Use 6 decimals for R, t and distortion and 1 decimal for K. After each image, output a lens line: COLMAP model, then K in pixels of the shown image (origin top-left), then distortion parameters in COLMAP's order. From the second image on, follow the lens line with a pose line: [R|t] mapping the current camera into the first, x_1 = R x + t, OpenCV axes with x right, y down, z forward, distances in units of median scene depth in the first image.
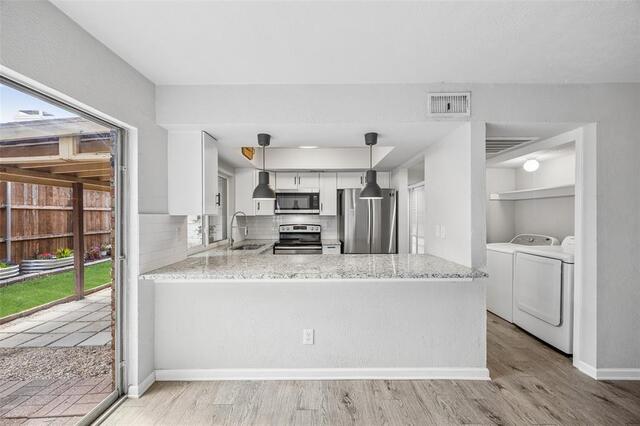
lens RADIAL K [[245.7, 0, 316.1], [0, 245.7, 215.9], [0, 0, 1]] dist [-0.002305, -0.000252]
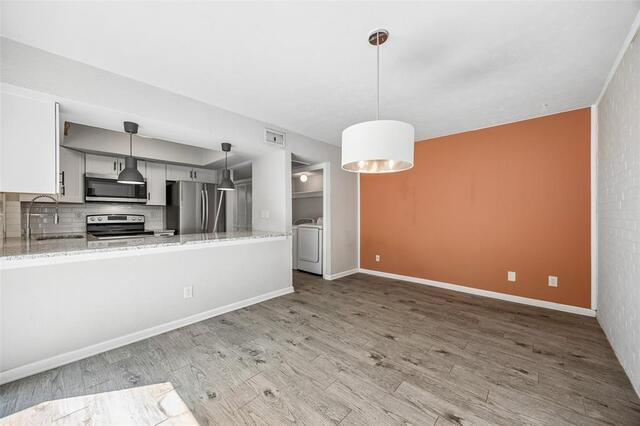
lens RADIAL K [[245.7, 0, 321.4], [0, 245.7, 214.8], [0, 0, 1]] dist [-0.002305, -0.000252]
pose [[0.665909, -0.002240, 0.746029, -0.430327], [0.004715, 0.999988, -0.001205, 0.072362], [-0.746018, 0.004320, 0.665912, -0.315074]]
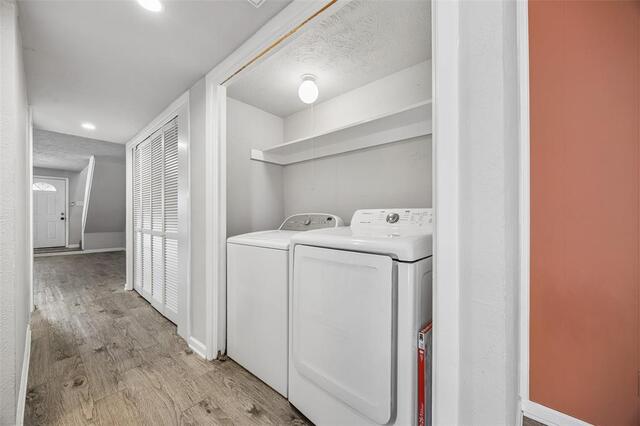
lens RADIAL K [[245.7, 0, 319.1], [0, 245.7, 214.4], [0, 0, 1]] dist [-0.002305, -0.000252]
pose [[0.656658, -0.002583, 0.754184, 0.596797], [0.005710, 0.999983, -0.001546, 0.108232], [-0.754167, 0.005321, 0.656661, 0.787320]]
